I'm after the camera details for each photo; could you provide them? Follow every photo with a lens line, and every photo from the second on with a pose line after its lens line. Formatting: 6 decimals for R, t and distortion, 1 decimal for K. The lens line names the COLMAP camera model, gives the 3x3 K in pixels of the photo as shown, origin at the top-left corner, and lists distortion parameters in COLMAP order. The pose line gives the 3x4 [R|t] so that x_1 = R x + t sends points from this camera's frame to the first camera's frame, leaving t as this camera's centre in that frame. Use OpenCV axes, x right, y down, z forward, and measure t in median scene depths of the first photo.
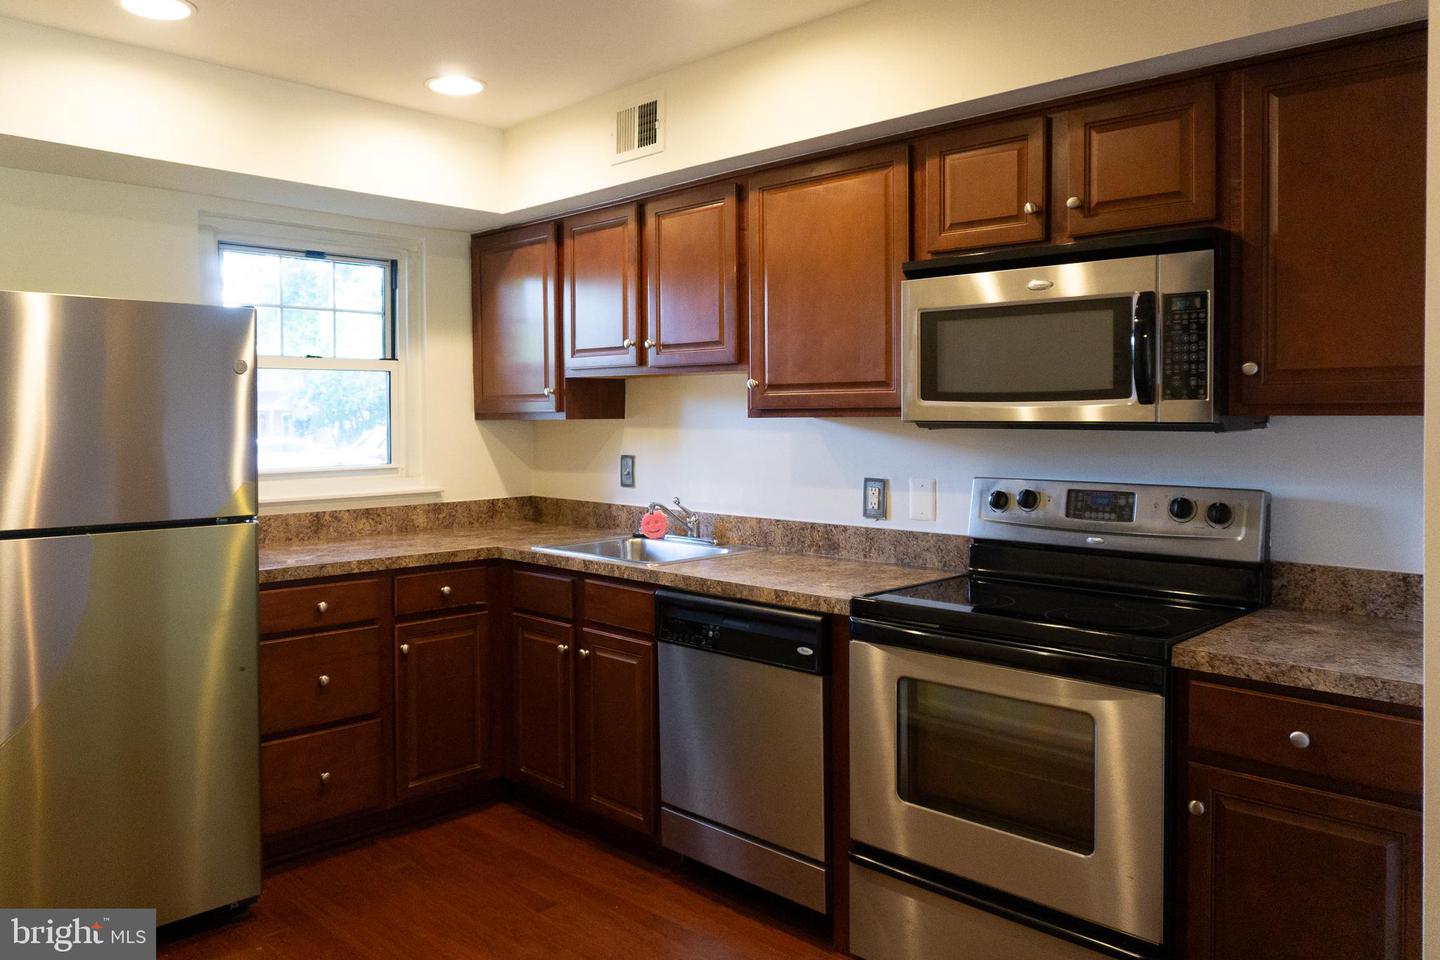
lens RADIAL K [[1038.2, 0, 631.7], [0, 1038.2, 438.5], [0, 0, 1]] dist [0.000801, 0.001102]
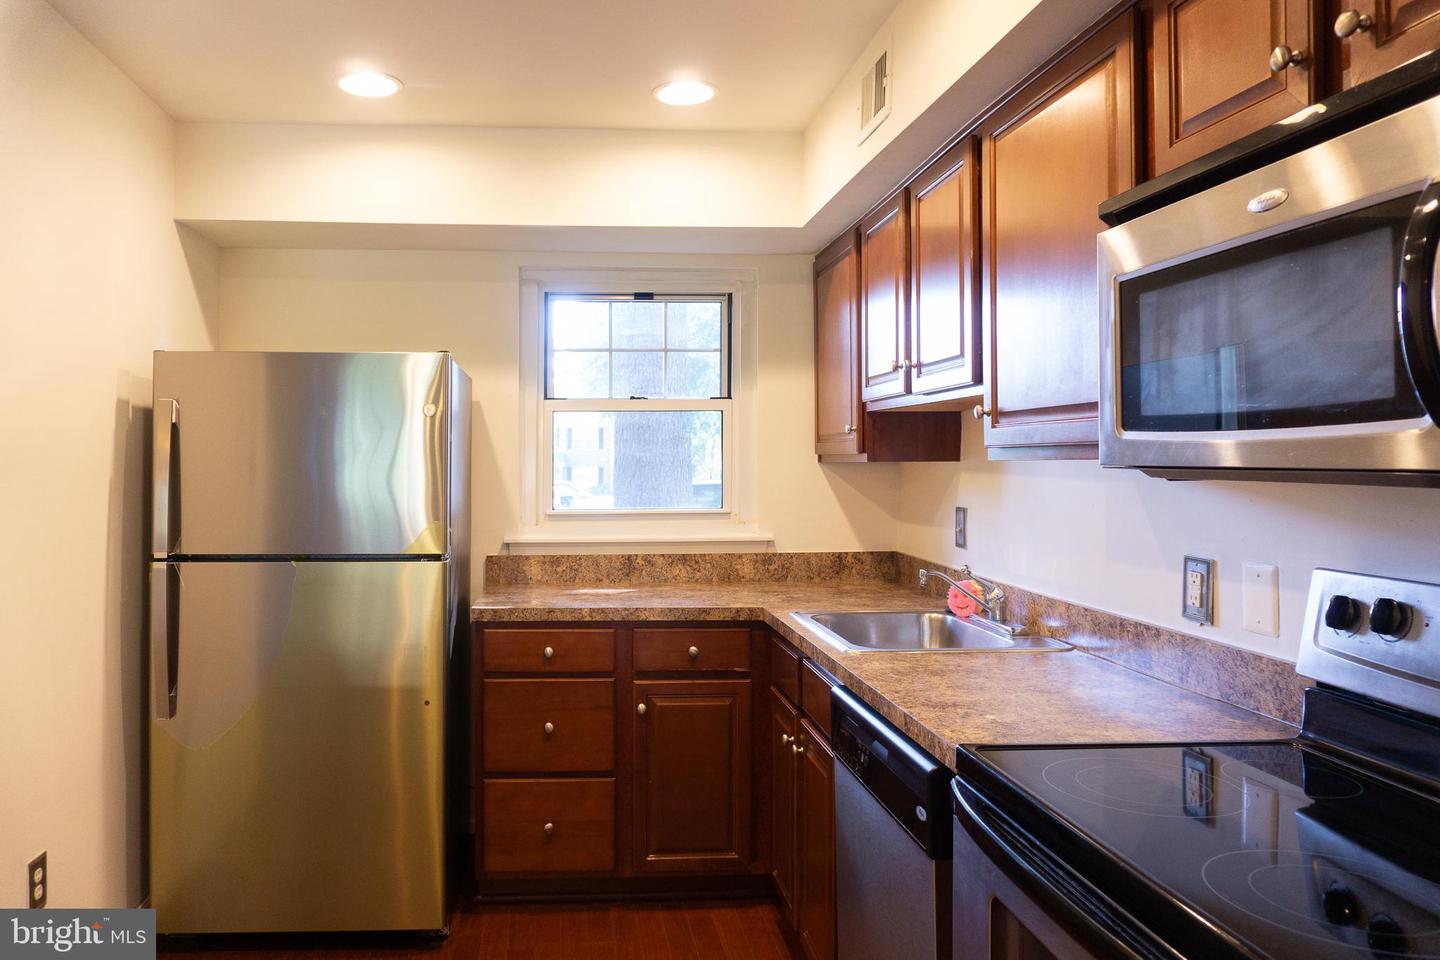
lens RADIAL K [[979.2, 0, 636.0], [0, 979.2, 458.0], [0, 0, 1]] dist [-0.001020, -0.000229]
pose [[0.772021, 0.000498, -0.635597, 0.299381], [-0.014901, 0.999739, -0.017316, -0.005382], [0.635422, 0.022840, 0.771827, 0.283331]]
